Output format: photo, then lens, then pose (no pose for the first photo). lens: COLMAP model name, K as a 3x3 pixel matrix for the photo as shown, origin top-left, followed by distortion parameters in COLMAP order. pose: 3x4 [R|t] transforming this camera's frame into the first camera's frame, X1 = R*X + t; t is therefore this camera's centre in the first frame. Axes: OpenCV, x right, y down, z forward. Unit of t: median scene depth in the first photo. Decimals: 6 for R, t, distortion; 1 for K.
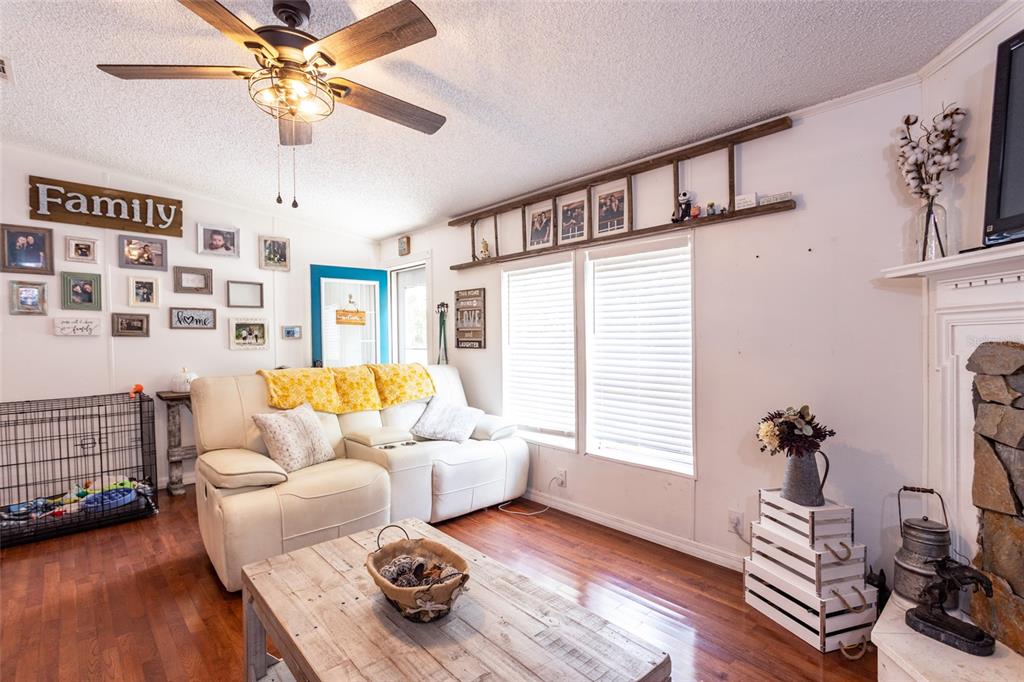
lens RADIAL K [[482.2, 0, 511.3], [0, 482.2, 342.3], [0, 0, 1]] dist [0.001390, 0.000156]
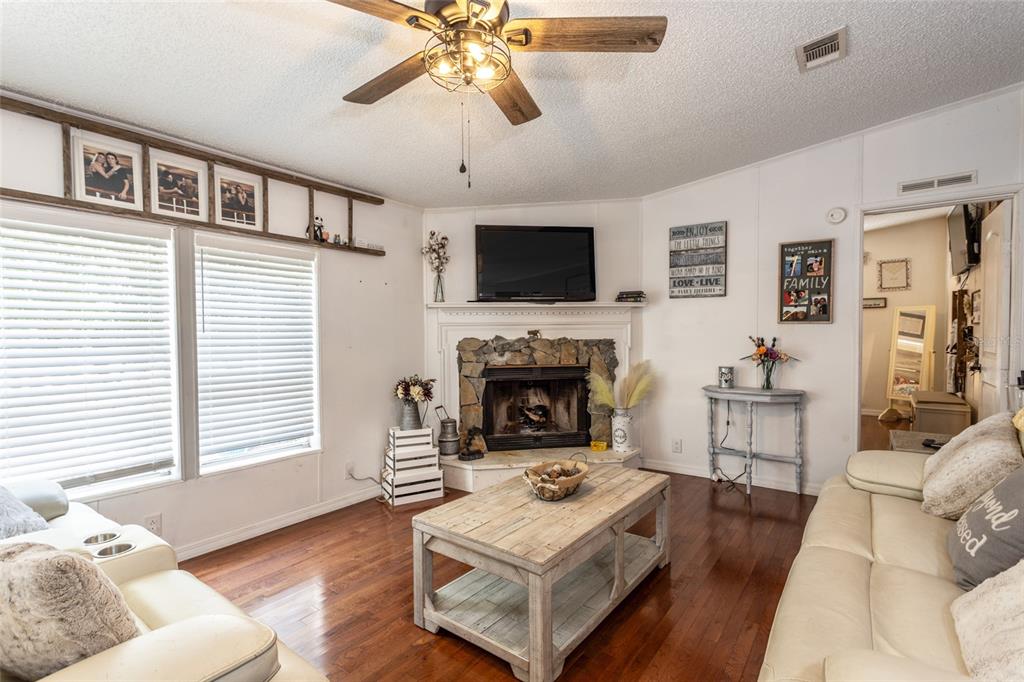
lens RADIAL K [[482.2, 0, 510.8], [0, 482.2, 343.8], [0, 0, 1]] dist [0.001390, 0.000156]
pose [[-0.185339, -0.010574, 0.982618, -0.814723], [0.018241, 0.999733, 0.014199, -0.001098], [-0.982505, 0.020556, -0.185097, 0.663737]]
